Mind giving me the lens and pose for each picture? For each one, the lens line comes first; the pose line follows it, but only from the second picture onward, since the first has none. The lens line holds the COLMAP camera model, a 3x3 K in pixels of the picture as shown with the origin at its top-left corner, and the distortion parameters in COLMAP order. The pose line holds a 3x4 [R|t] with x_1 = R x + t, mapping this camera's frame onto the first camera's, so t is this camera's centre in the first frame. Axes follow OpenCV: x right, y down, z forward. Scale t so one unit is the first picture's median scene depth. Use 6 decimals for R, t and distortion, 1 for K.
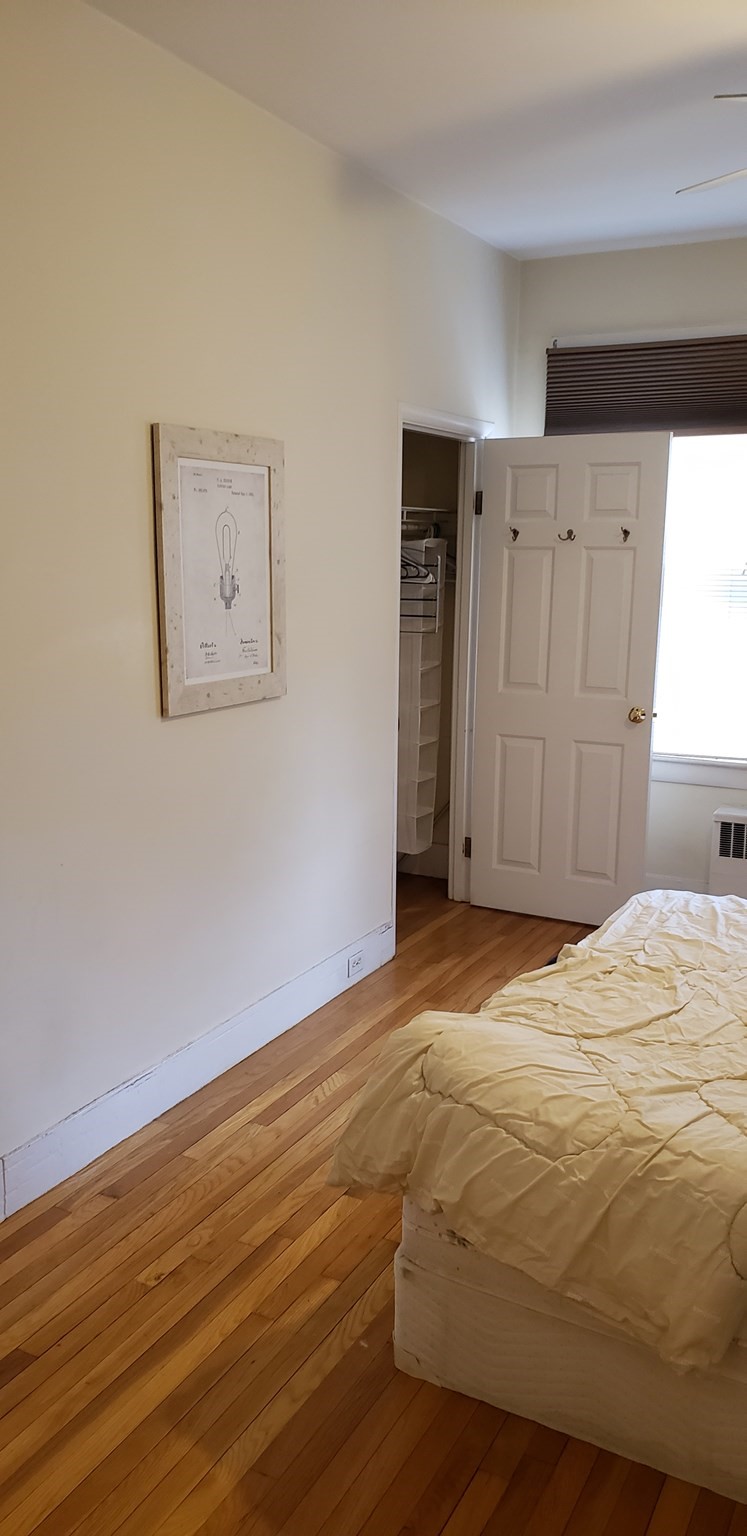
lens RADIAL K [[1158.0, 0, 322.2], [0, 1158.0, 806.4], [0, 0, 1]] dist [0.032602, -0.007441]
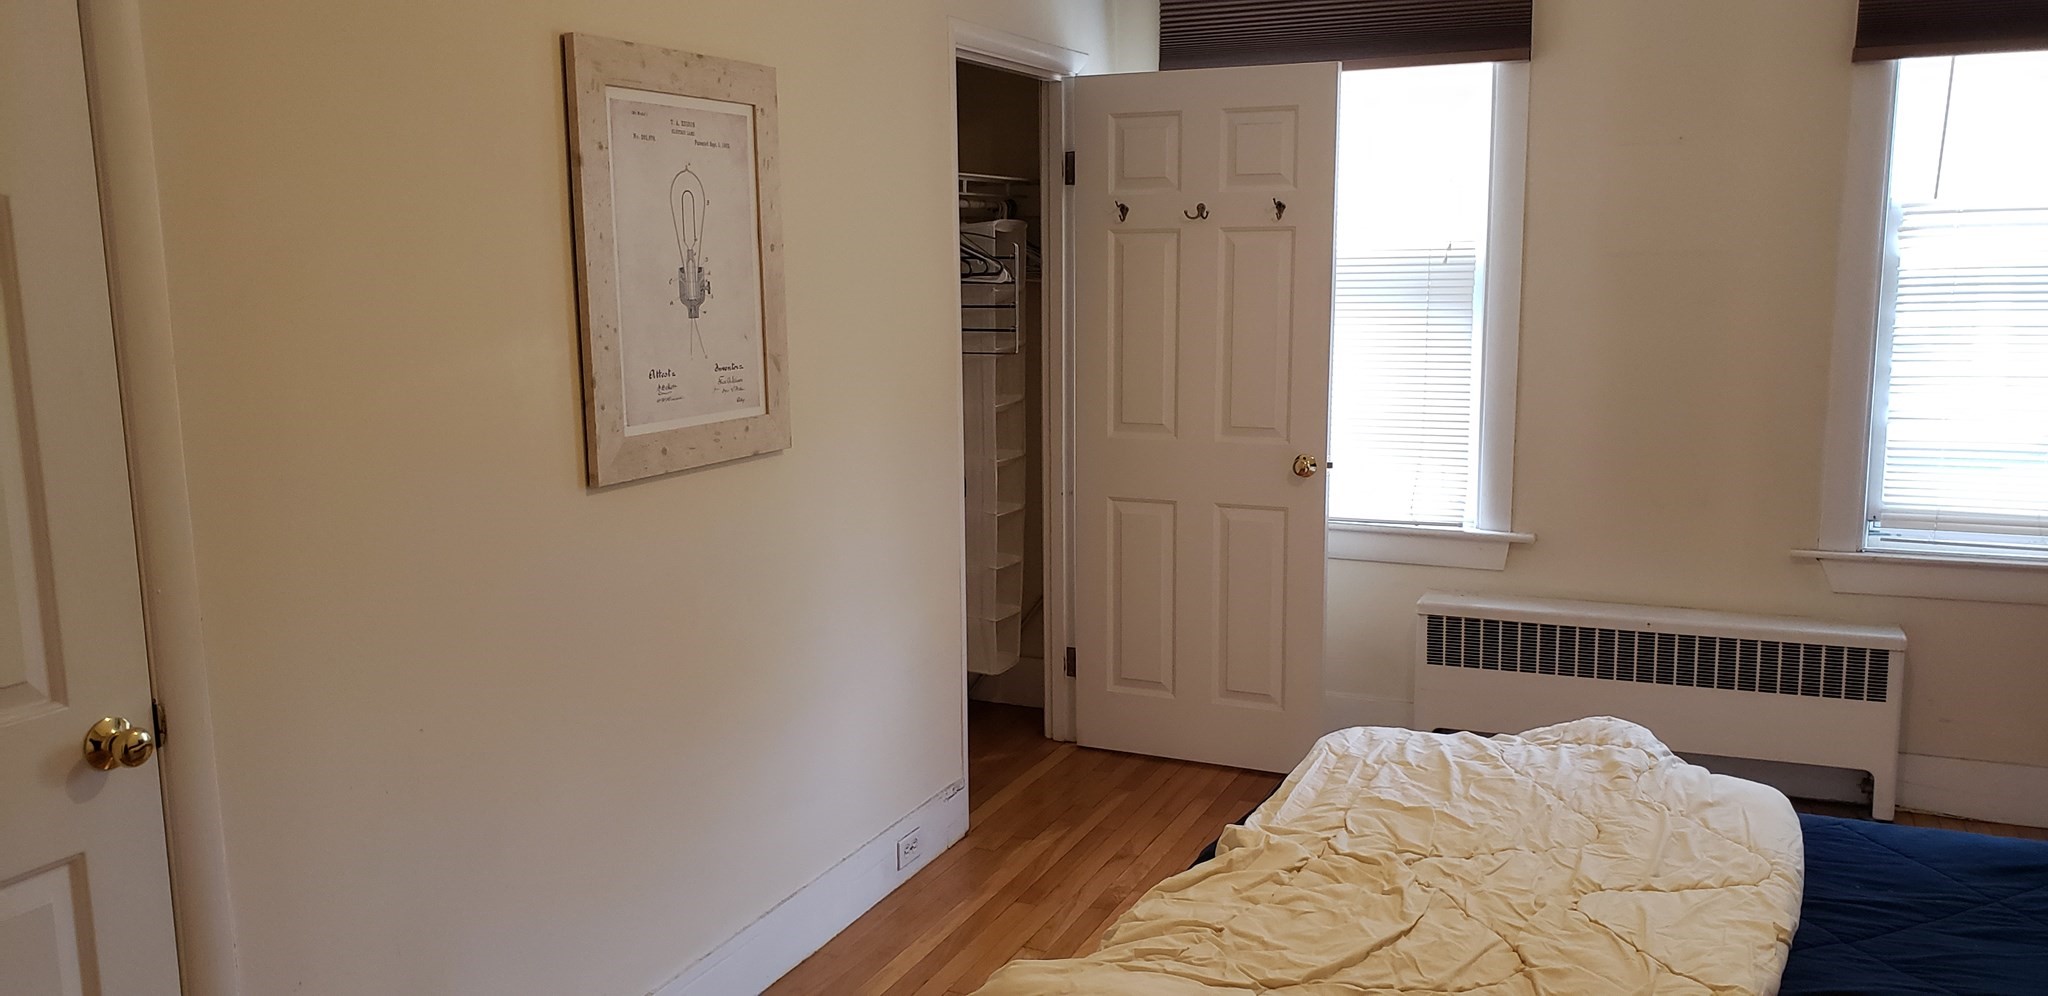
lens RADIAL K [[1578.6, 0, 977.0], [0, 1578.6, 490.2], [0, 0, 1]] dist [-0.034052, 0.067778]
pose [[0.997318, -0.023983, 0.069145, 0.014144], [0.028594, 0.997377, -0.066491, -0.010925], [-0.067369, 0.068290, 0.995388, 0.116855]]
